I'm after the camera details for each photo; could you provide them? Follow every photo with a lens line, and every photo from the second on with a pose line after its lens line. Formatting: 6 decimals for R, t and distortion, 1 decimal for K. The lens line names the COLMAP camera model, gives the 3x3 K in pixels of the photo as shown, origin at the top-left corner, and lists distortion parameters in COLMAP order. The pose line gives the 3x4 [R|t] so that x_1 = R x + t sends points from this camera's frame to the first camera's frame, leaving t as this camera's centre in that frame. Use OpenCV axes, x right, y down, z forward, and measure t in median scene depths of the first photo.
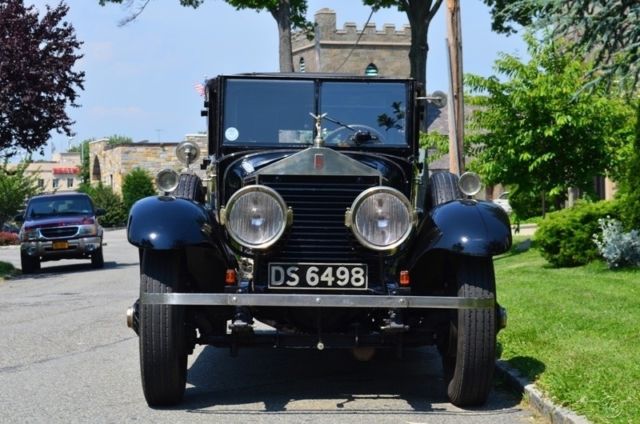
lens RADIAL K [[1370.7, 0, 320.0], [0, 1370.7, 212.0], [0, 0, 1]] dist [0.076028, 0.117400]
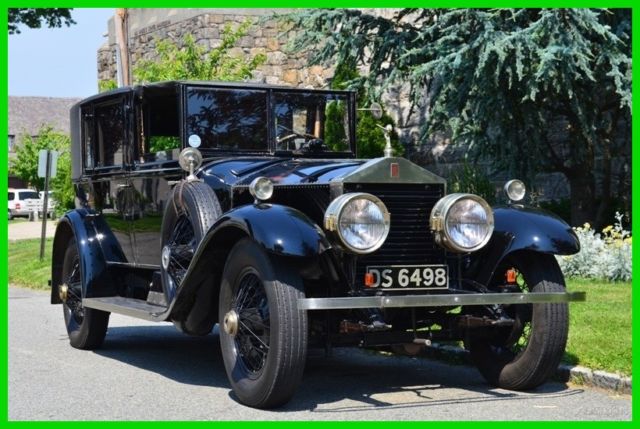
lens RADIAL K [[1332.8, 0, 320.0], [0, 1332.8, 214.5], [0, 0, 1]] dist [0.078653, 0.063013]
pose [[0.920722, -0.012146, 0.390030, -0.455704], [0.010750, 0.999926, 0.005763, -0.008774], [-0.390071, -0.001113, 0.920784, 0.066999]]
